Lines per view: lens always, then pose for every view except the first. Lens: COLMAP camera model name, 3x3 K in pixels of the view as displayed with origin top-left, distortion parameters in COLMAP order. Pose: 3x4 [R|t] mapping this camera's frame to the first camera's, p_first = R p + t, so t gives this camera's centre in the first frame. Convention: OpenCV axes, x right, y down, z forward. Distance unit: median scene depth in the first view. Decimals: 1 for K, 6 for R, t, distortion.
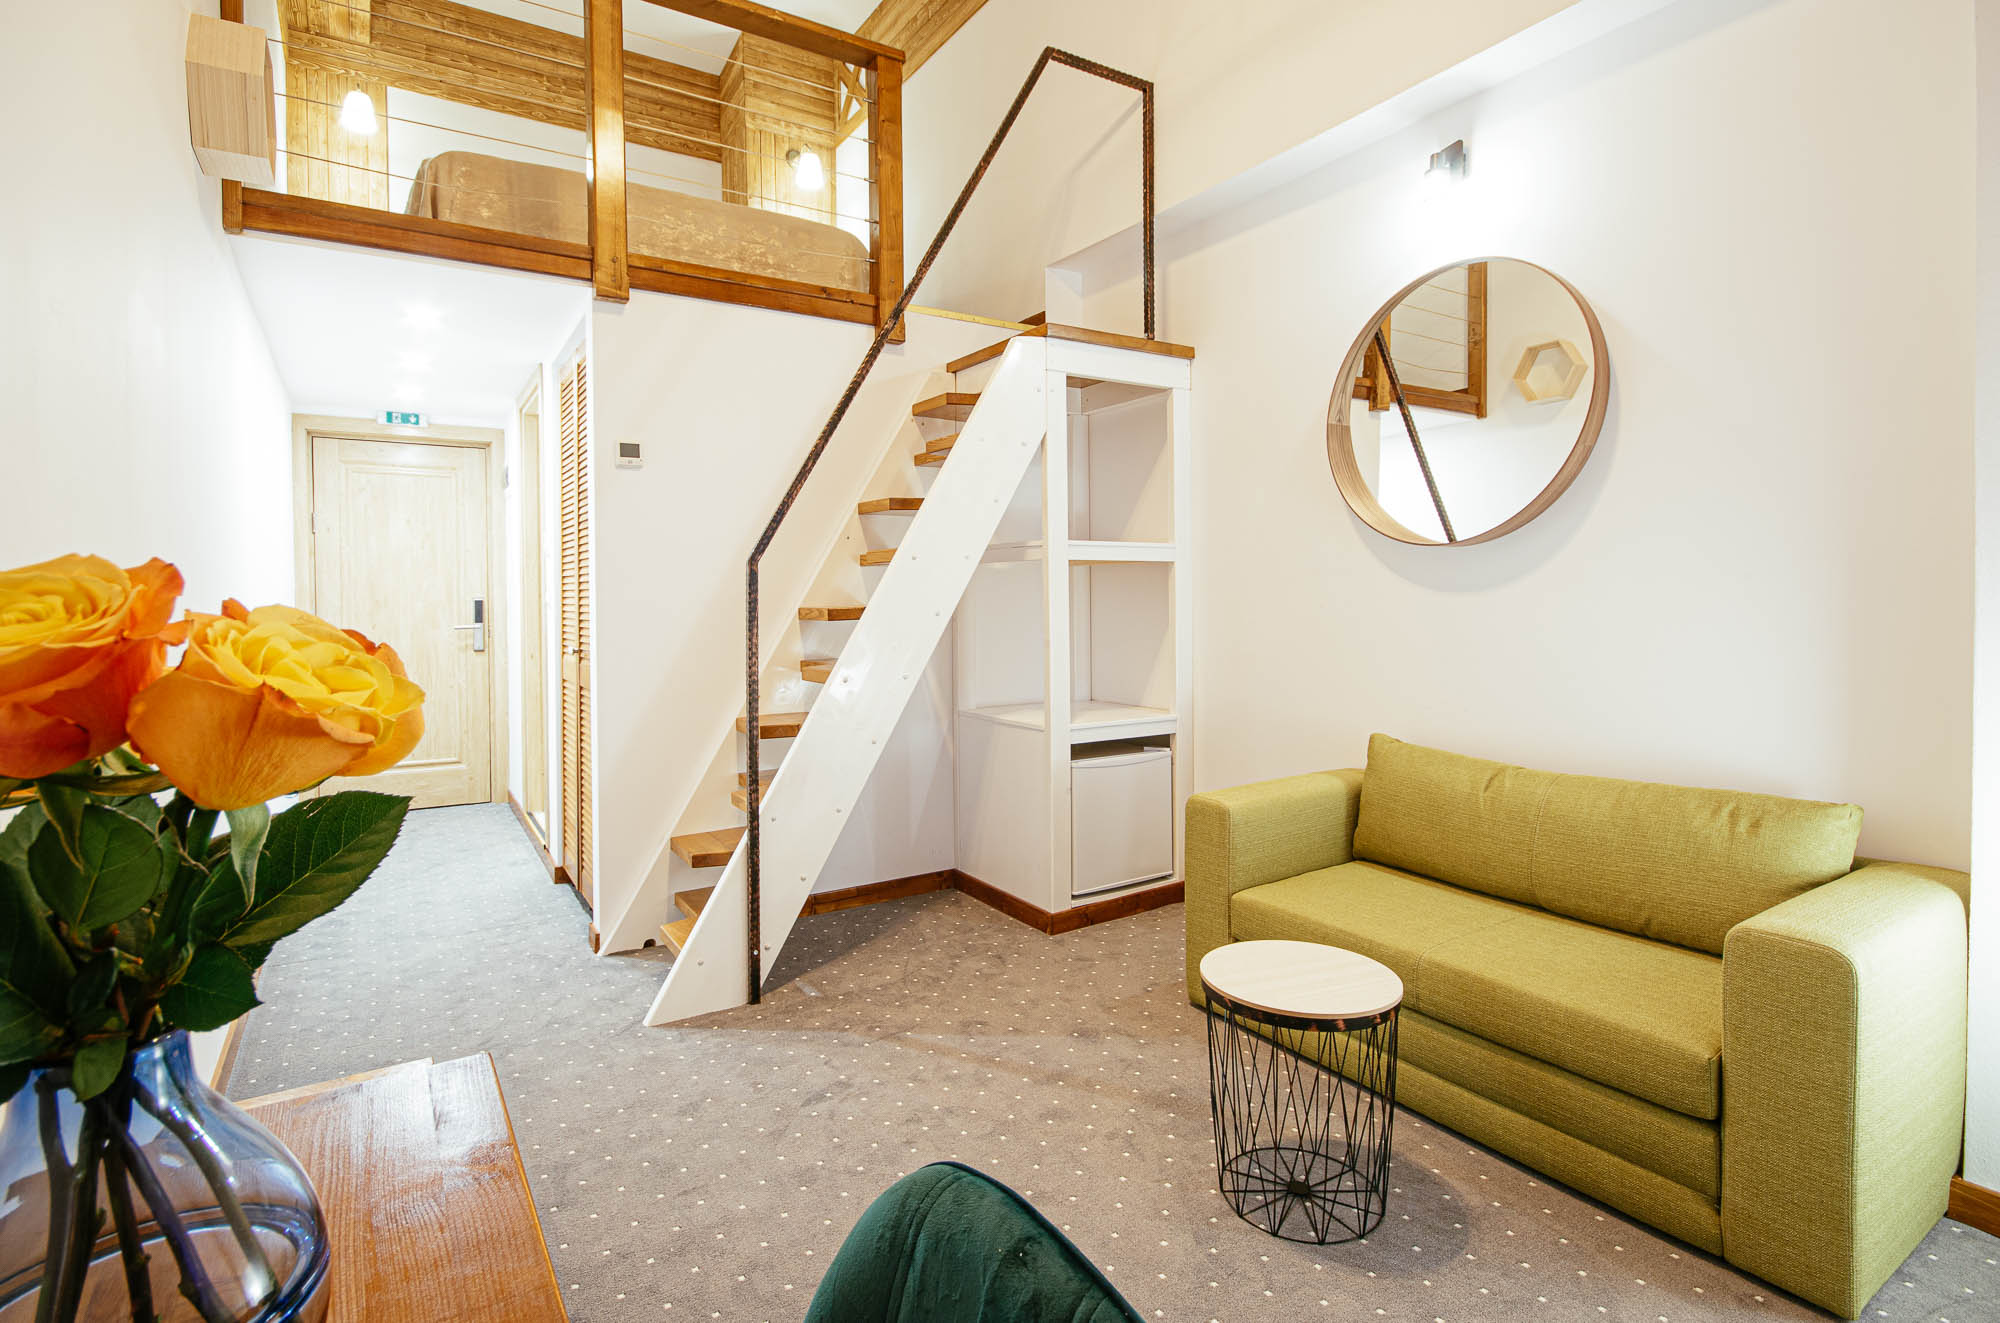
lens RADIAL K [[974.5, 0, 997.8], [0, 974.5, 605.9], [0, 0, 1]] dist [0.000568, -0.000706]
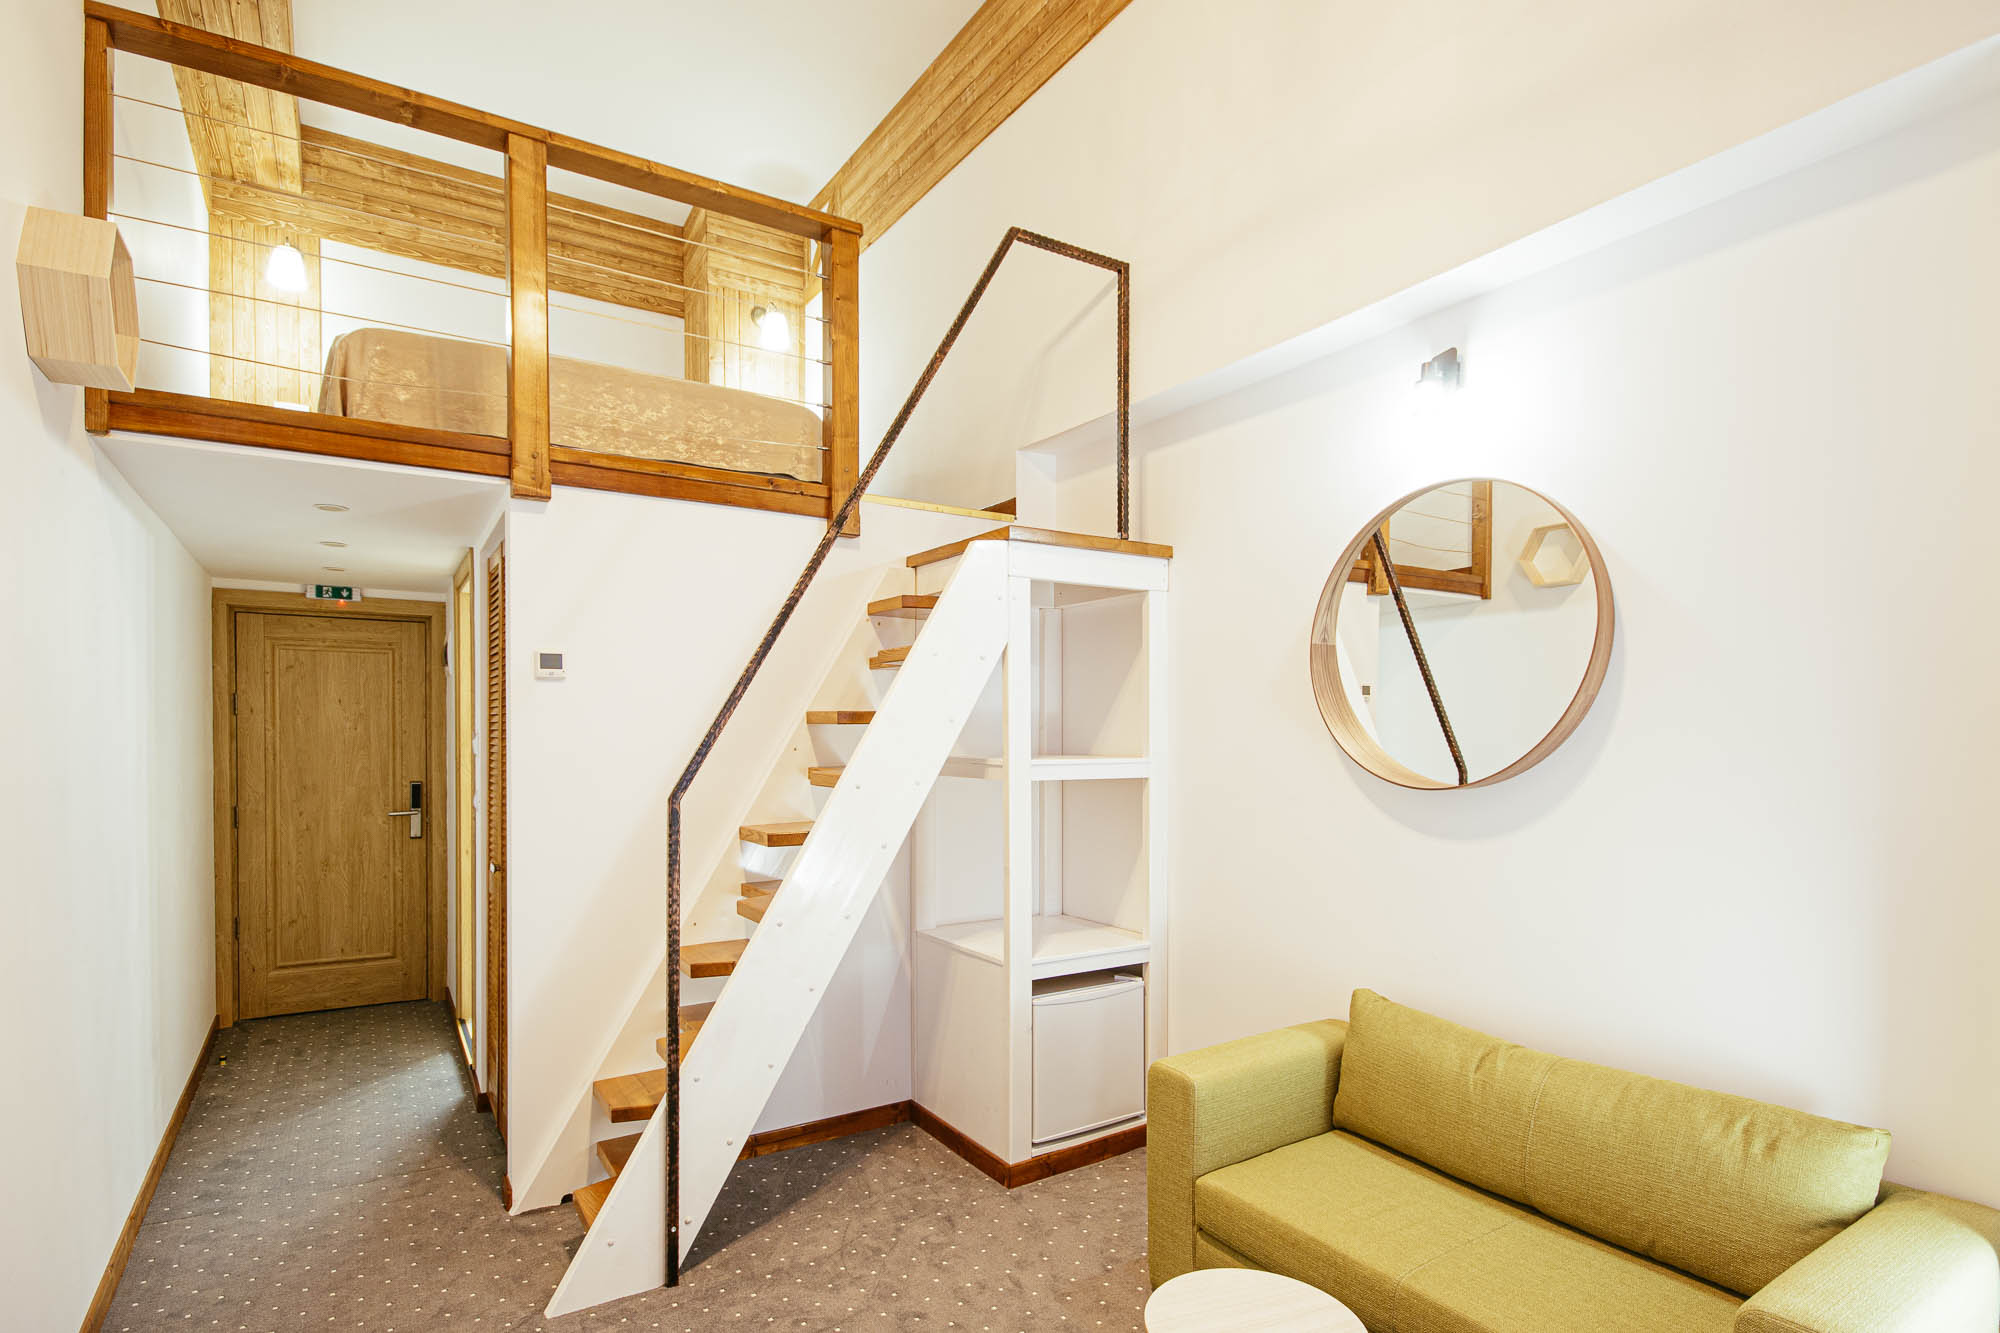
lens RADIAL K [[957.5, 0, 1038.1], [0, 957.5, 668.6], [0, 0, 1]] dist [-0.001444, 0.000086]
pose [[0.999924, 0.009793, 0.007493, 0.070367], [-0.009761, 0.999943, -0.004287, -0.148076], [-0.007535, 0.004214, 0.999963, 0.094567]]
